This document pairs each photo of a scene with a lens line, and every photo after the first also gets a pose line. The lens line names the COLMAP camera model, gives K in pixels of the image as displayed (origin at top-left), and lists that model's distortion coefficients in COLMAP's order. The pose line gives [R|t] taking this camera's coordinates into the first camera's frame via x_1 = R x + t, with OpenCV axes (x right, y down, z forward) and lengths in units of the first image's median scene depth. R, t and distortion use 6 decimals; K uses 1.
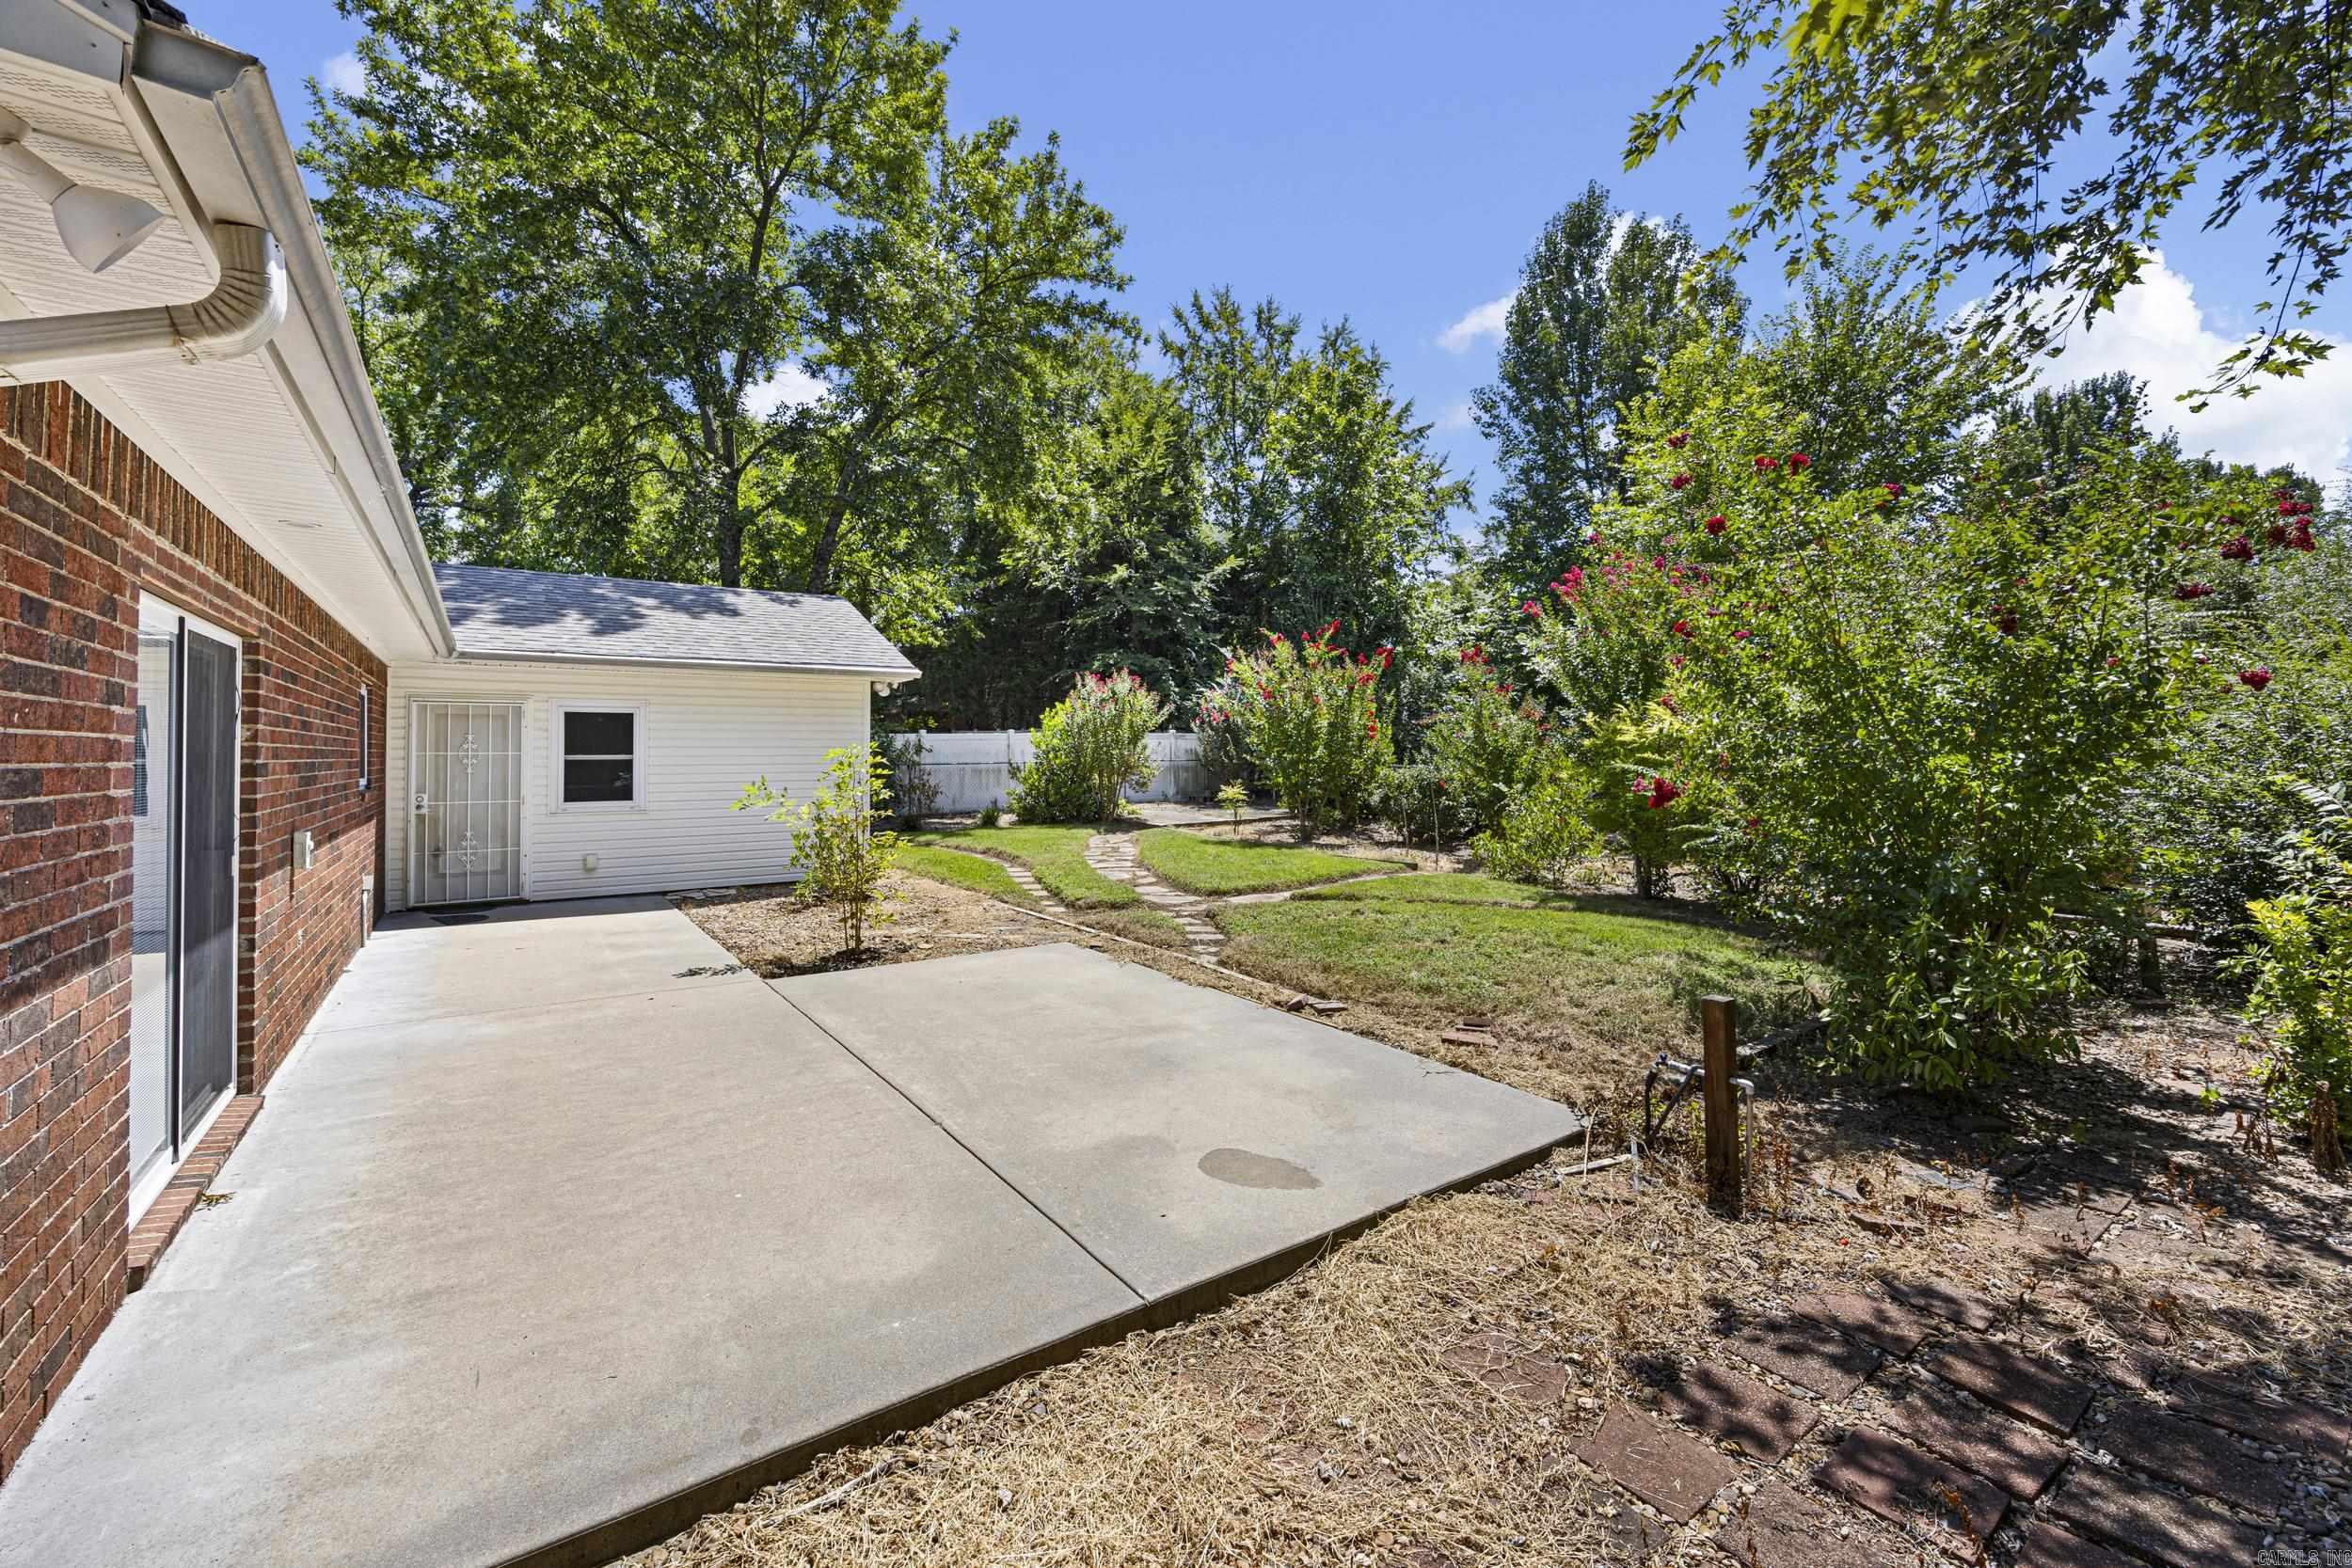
lens RADIAL K [[955.4, 0, 1178.7], [0, 955.4, 737.7], [0, 0, 1]] dist [-0.004157, 0.000498]
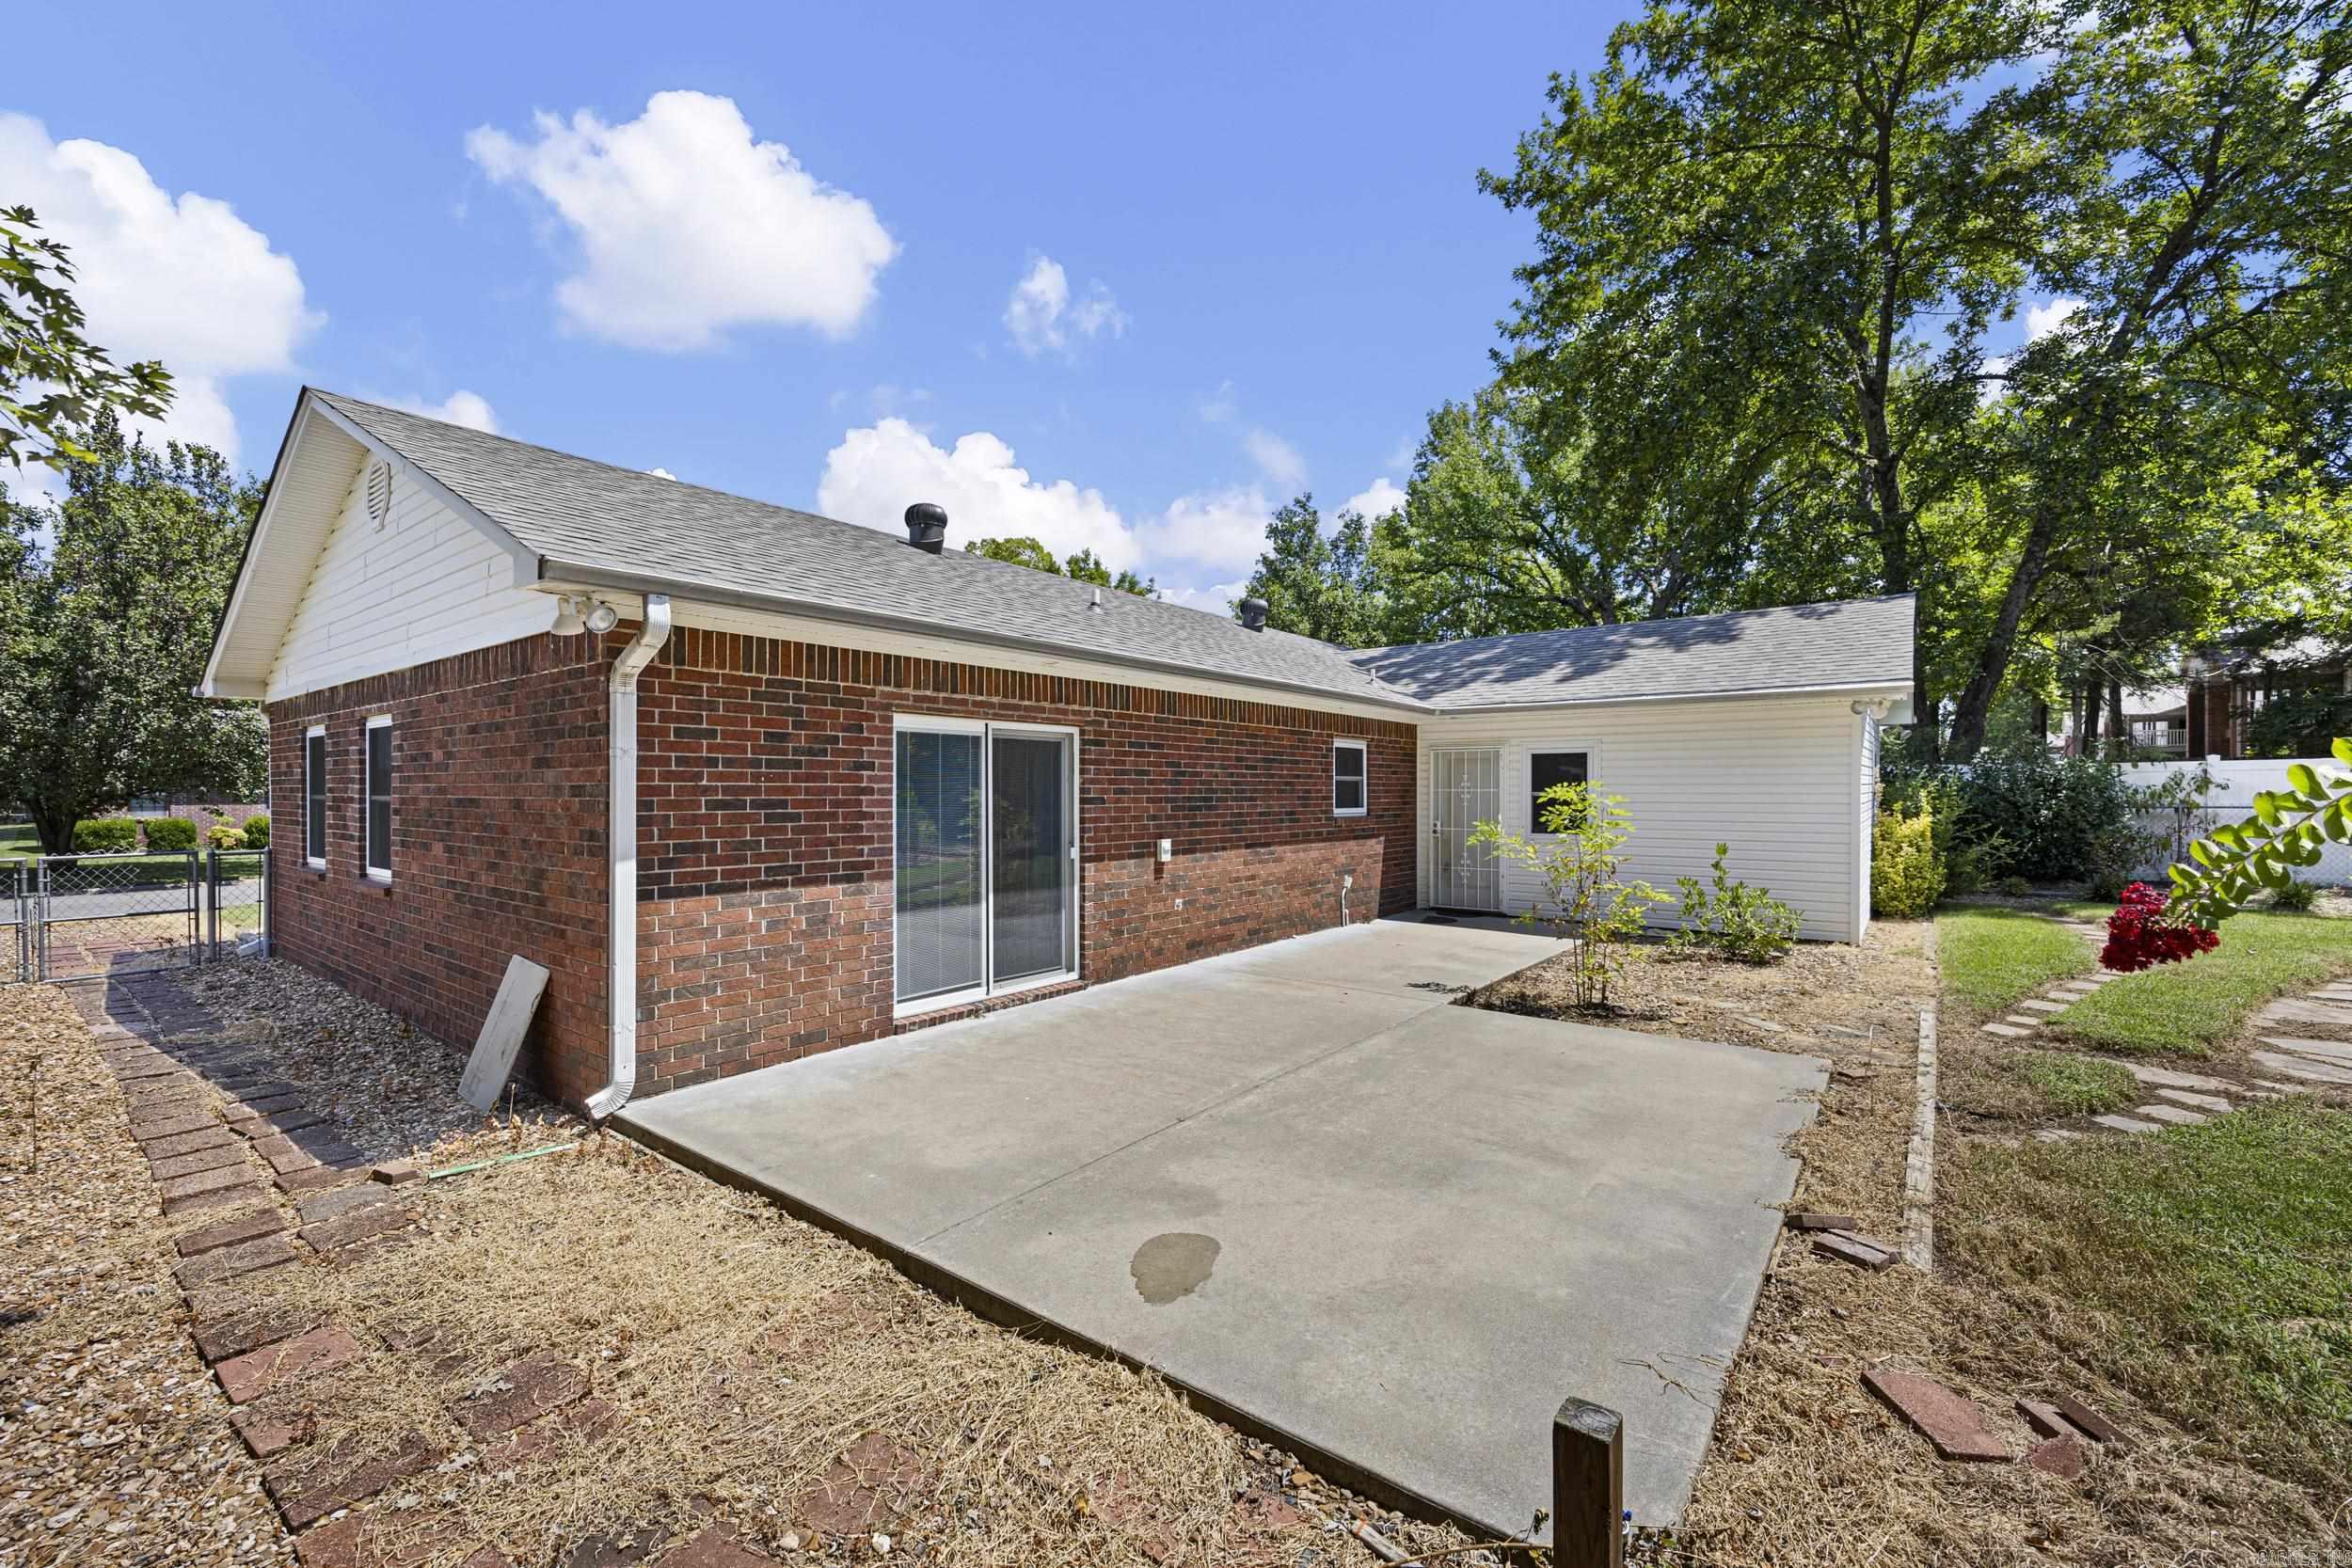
lens RADIAL K [[955.4, 0, 1175.7], [0, 955.4, 788.4], [0, 0, 1]] dist [-0.004157, 0.000498]
pose [[0.298470, 0.002346, -0.954416, 0.907764], [0.014016, 0.999878, 0.006841, 0.001084], [0.954316, -0.015419, 0.298401, 0.721180]]
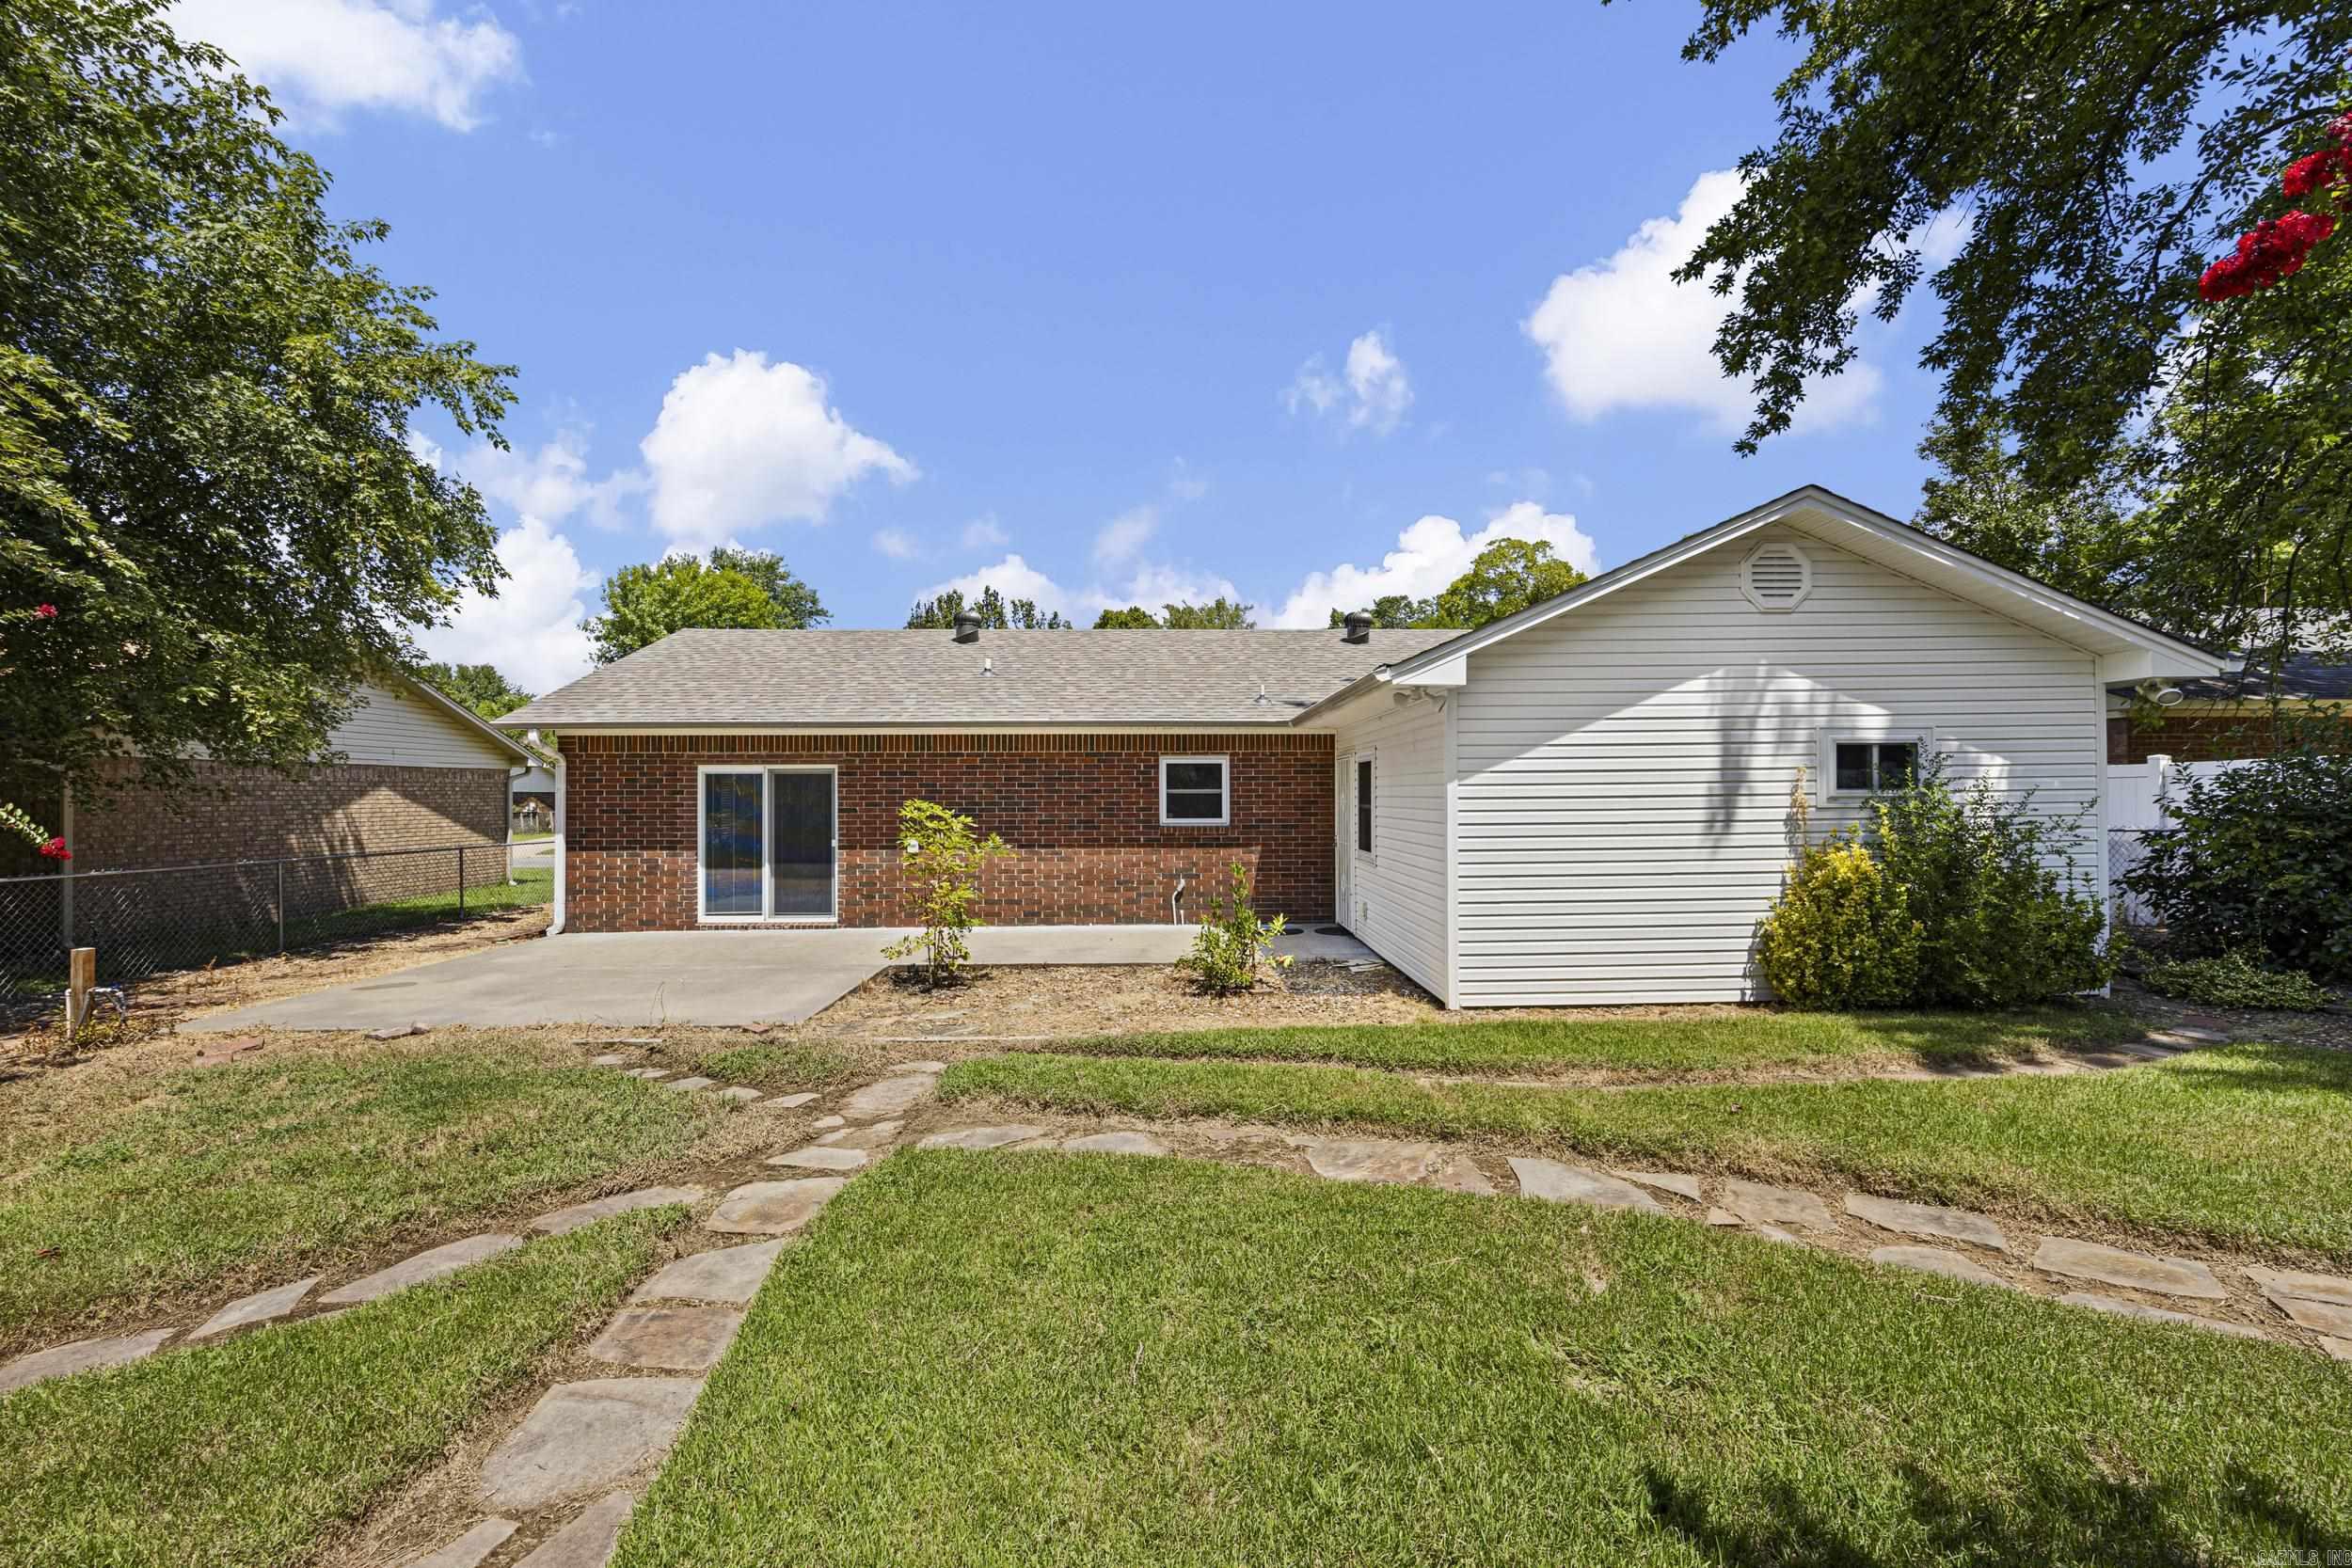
lens RADIAL K [[955.4, 0, 1185.4], [0, 955.4, 769.3], [0, 0, 1]] dist [-0.004157, 0.000498]
pose [[-0.551546, 0.008050, -0.834105, 0.964619], [0.020102, 0.999791, -0.003643, -0.067078], [0.833902, -0.018777, -0.551593, 3.942405]]
